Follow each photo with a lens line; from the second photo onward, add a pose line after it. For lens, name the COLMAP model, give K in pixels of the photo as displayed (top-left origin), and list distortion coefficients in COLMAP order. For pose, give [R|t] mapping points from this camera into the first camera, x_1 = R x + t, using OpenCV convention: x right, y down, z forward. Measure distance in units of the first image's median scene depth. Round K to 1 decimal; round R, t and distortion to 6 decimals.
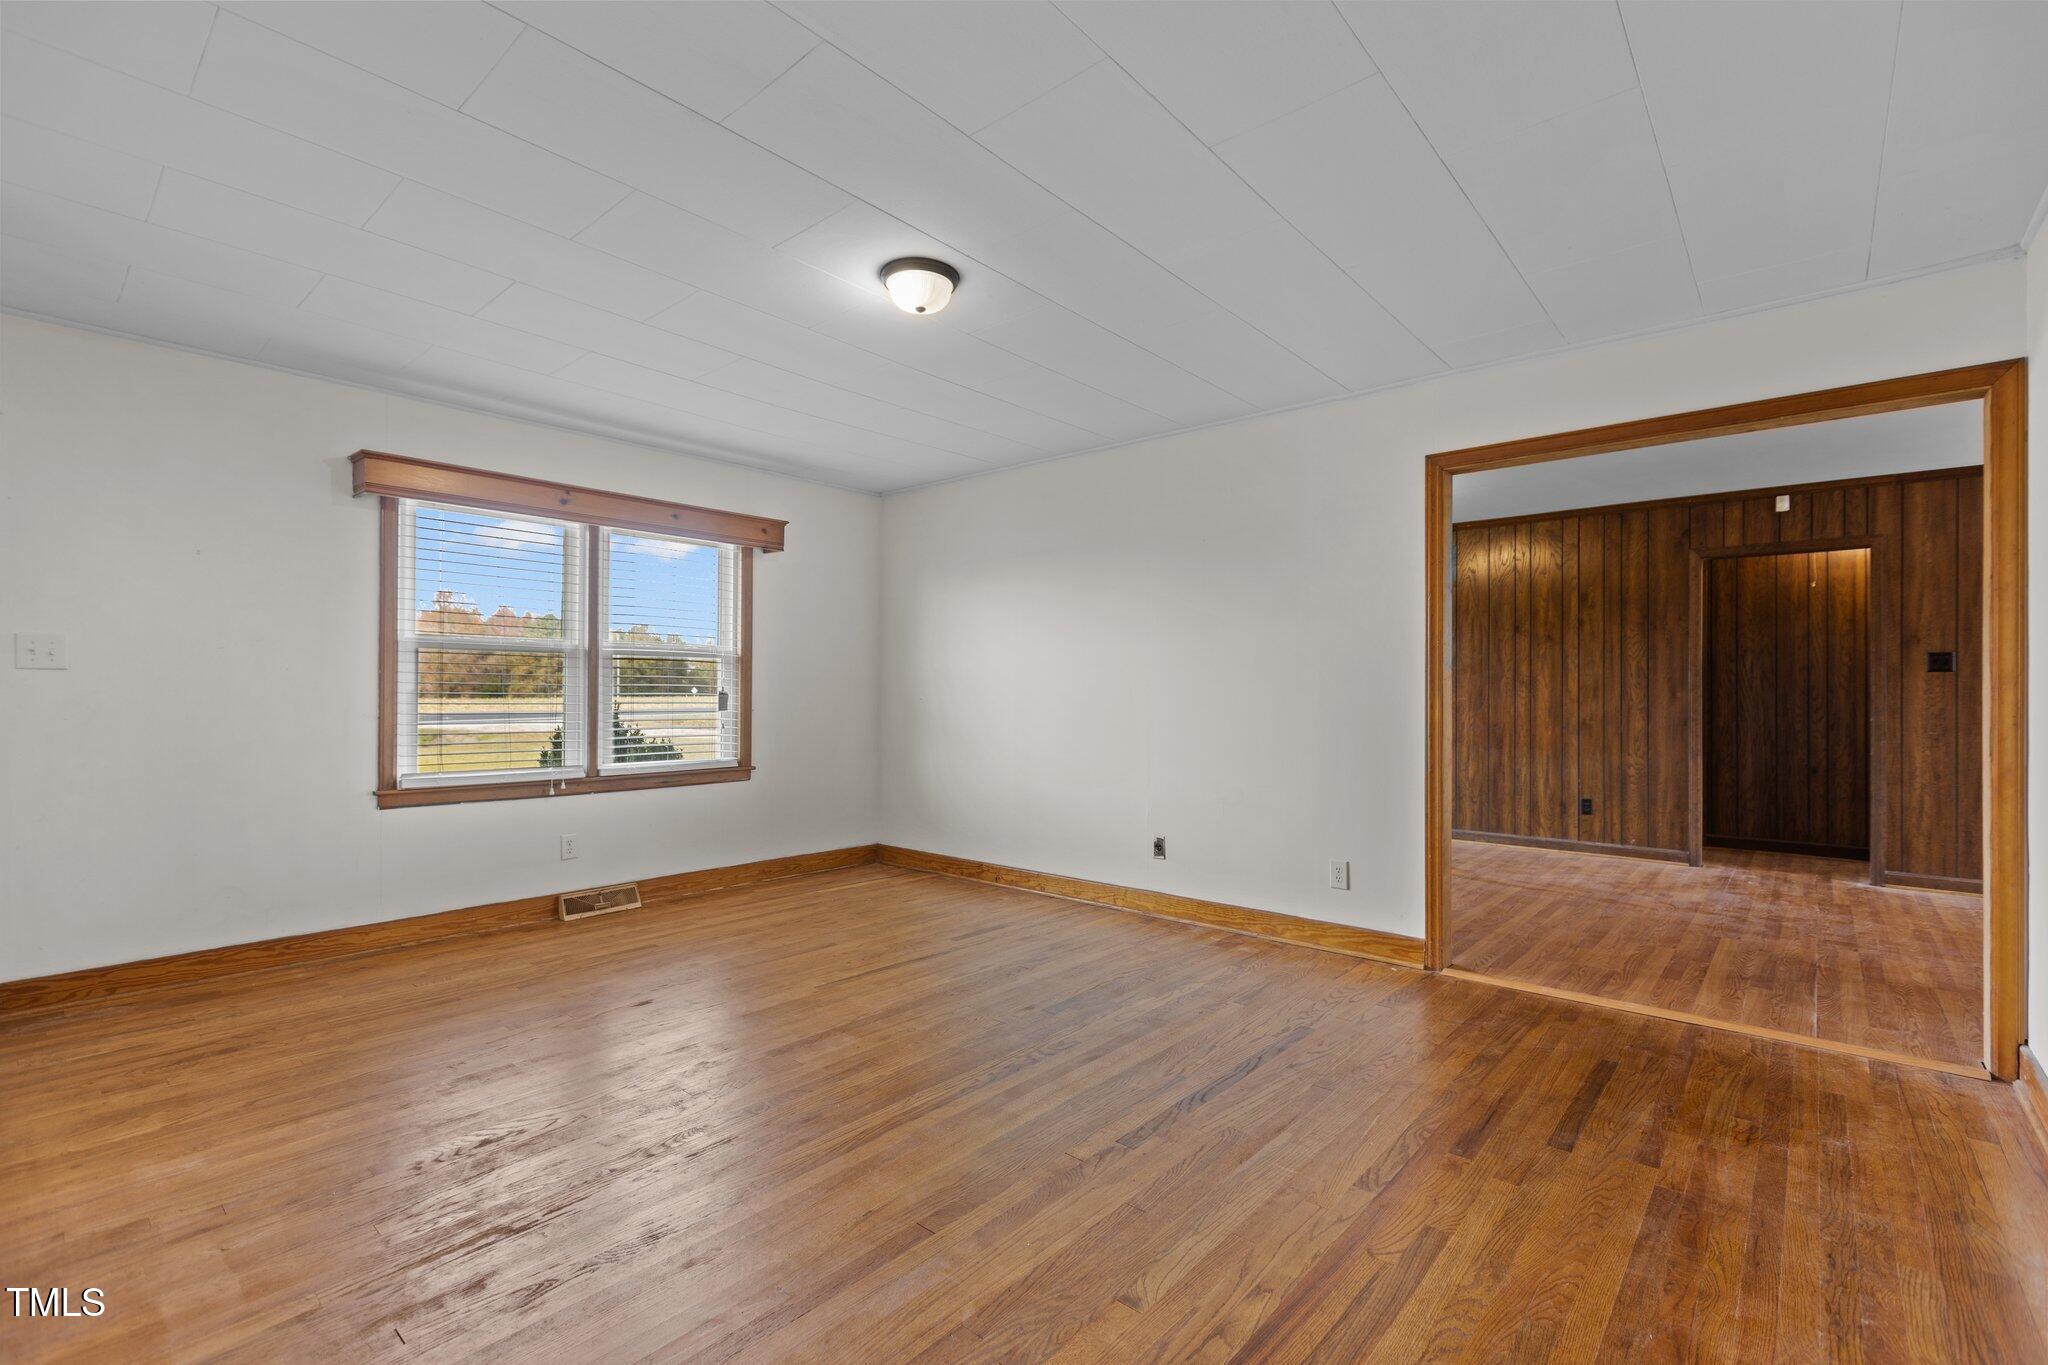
lens RADIAL K [[907.5, 0, 1023.8], [0, 907.5, 689.2], [0, 0, 1]] dist [0.003161, 0.000156]
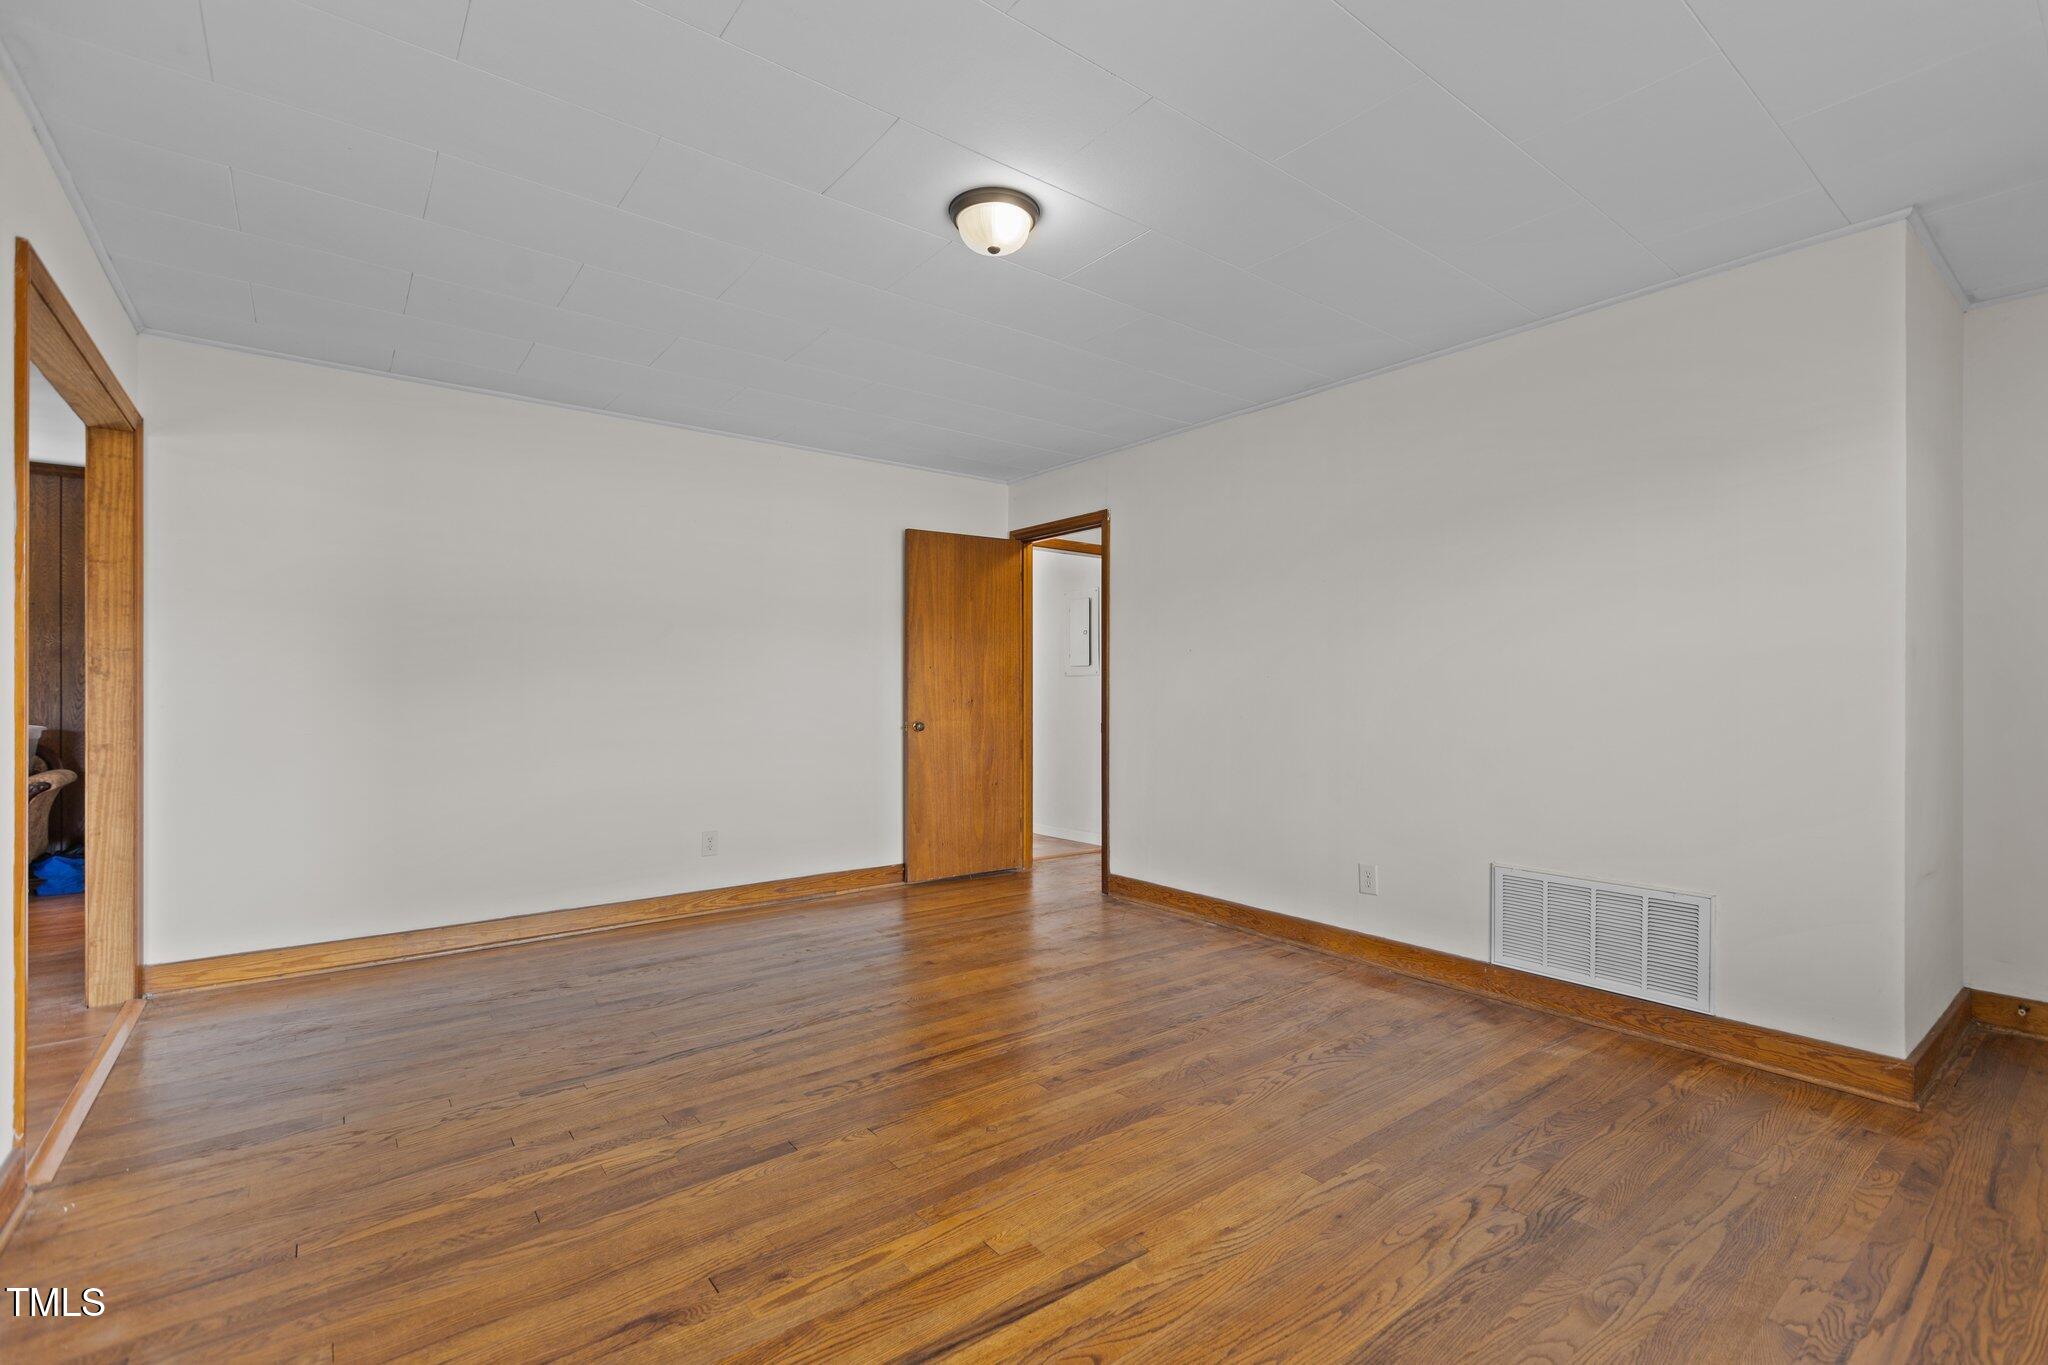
lens RADIAL K [[907.5, 0, 1023.8], [0, 907.5, 690.2], [0, 0, 1]] dist [0.003161, 0.000156]
pose [[-0.981843, -0.003826, 0.189654, -0.307026], [-0.005258, 0.999961, -0.007050, 0.010050], [-0.189620, -0.007920, -0.981826, 1.826483]]
